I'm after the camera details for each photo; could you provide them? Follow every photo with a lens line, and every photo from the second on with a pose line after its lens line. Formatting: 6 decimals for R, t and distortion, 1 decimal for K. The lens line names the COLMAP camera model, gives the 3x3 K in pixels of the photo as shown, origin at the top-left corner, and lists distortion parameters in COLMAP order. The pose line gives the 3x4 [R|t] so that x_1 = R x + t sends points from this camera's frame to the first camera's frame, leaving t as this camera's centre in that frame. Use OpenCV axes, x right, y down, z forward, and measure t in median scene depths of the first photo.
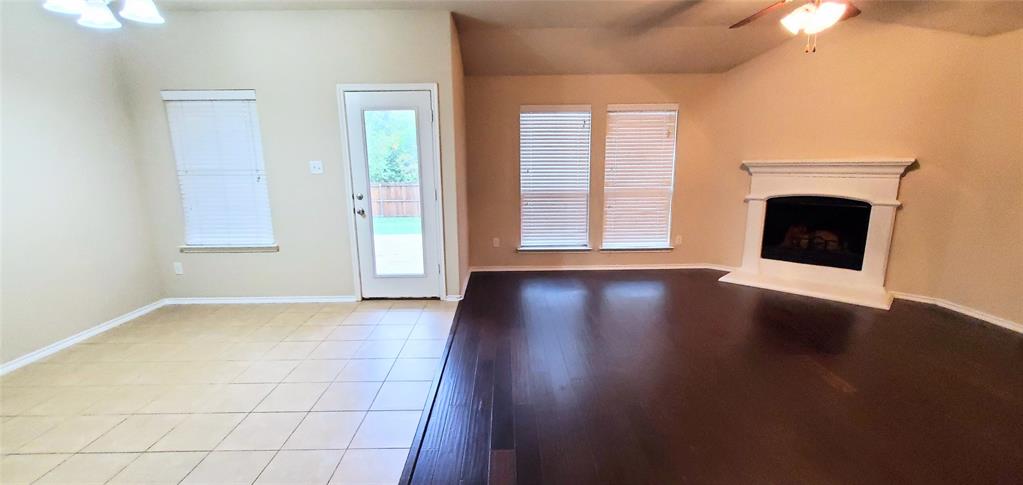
lens RADIAL K [[433.5, 0, 516.2], [0, 433.5, 249.1], [0, 0, 1]] dist [-0.004167, -0.000254]
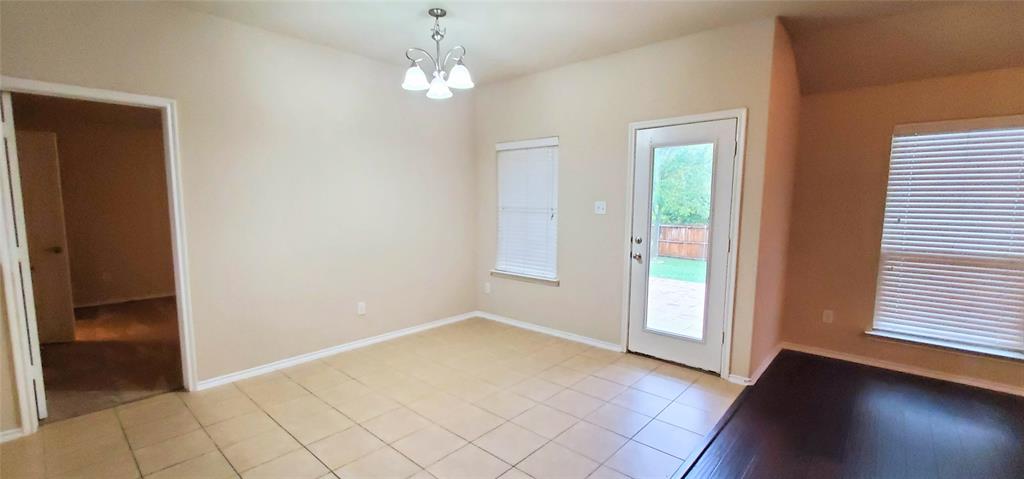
lens RADIAL K [[432.9, 0, 506.8], [0, 432.9, 247.6], [0, 0, 1]] dist [0.005041, -0.000696]
pose [[0.727840, 0.084951, -0.680465, 0.057030], [-0.149839, 0.988021, -0.036925, -0.027259], [0.669176, 0.128835, 0.731850, 0.131509]]
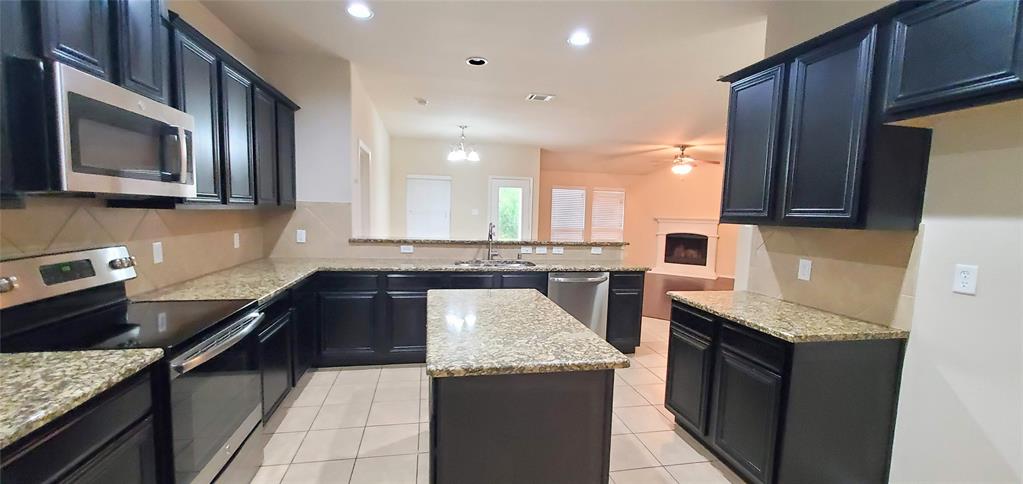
lens RADIAL K [[404.0, 0, 528.8], [0, 404.0, 250.9], [0, 0, 1]] dist [-0.001072, -0.000878]
pose [[0.976638, 0.016151, 0.214283, -0.583539], [0.007069, 0.994217, -0.107153, 0.200007], [-0.214774, 0.106165, 0.970876, -0.896416]]
